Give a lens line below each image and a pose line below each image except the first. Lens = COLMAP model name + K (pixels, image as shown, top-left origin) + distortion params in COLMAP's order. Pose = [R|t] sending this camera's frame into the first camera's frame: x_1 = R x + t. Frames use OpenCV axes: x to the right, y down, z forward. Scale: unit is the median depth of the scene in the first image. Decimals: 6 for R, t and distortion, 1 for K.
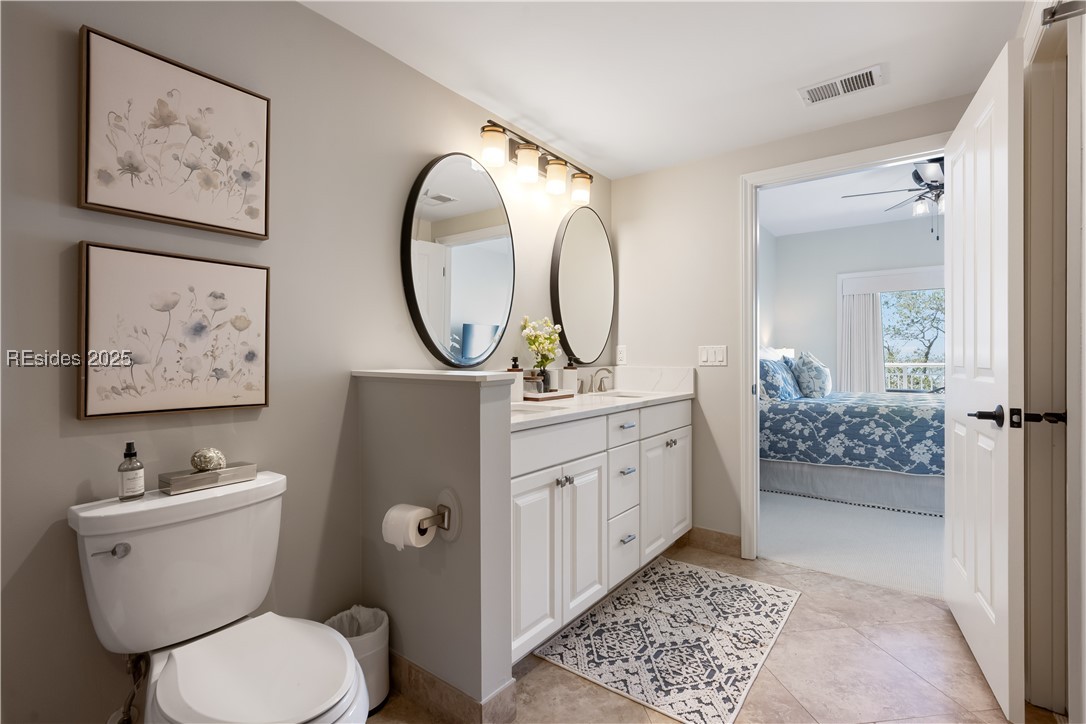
lens RADIAL K [[497.1, 0, 543.8], [0, 497.1, 355.9], [0, 0, 1]] dist [-0.002576, 0.000340]
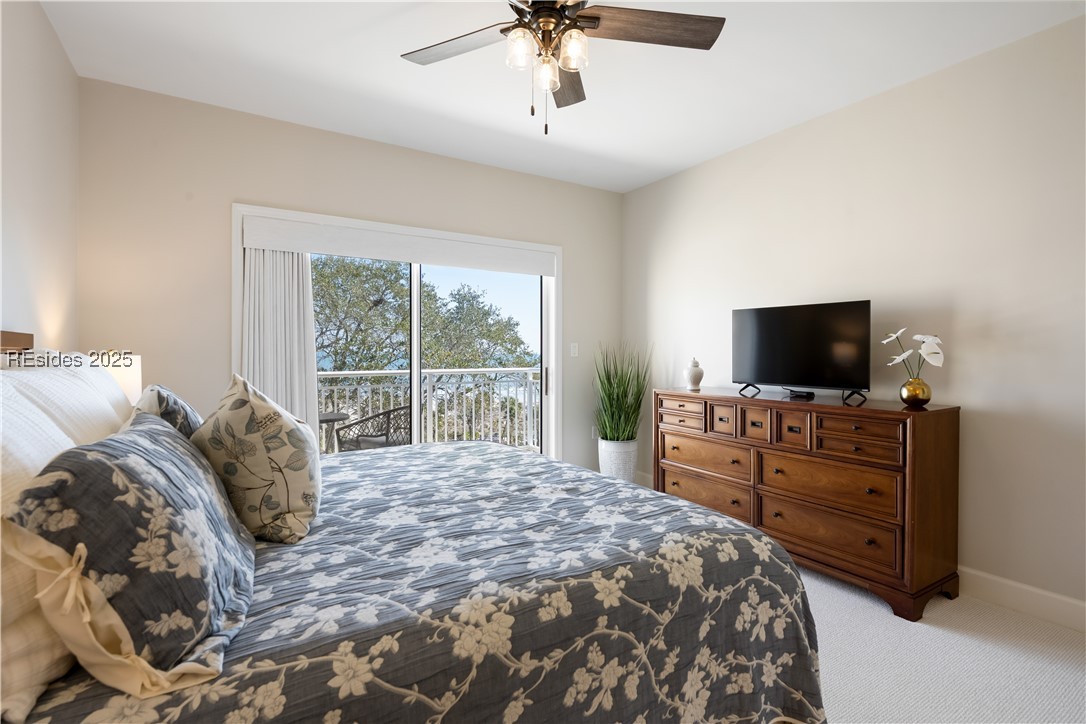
lens RADIAL K [[519.4, 0, 545.4], [0, 519.4, 358.6], [0, 0, 1]] dist [-0.000238, -0.001917]
pose [[0.351224, -0.011444, 0.936222, 0.384581], [-0.007157, 0.999863, 0.014907, -0.034858], [-0.936264, -0.011937, 0.351094, 0.937312]]
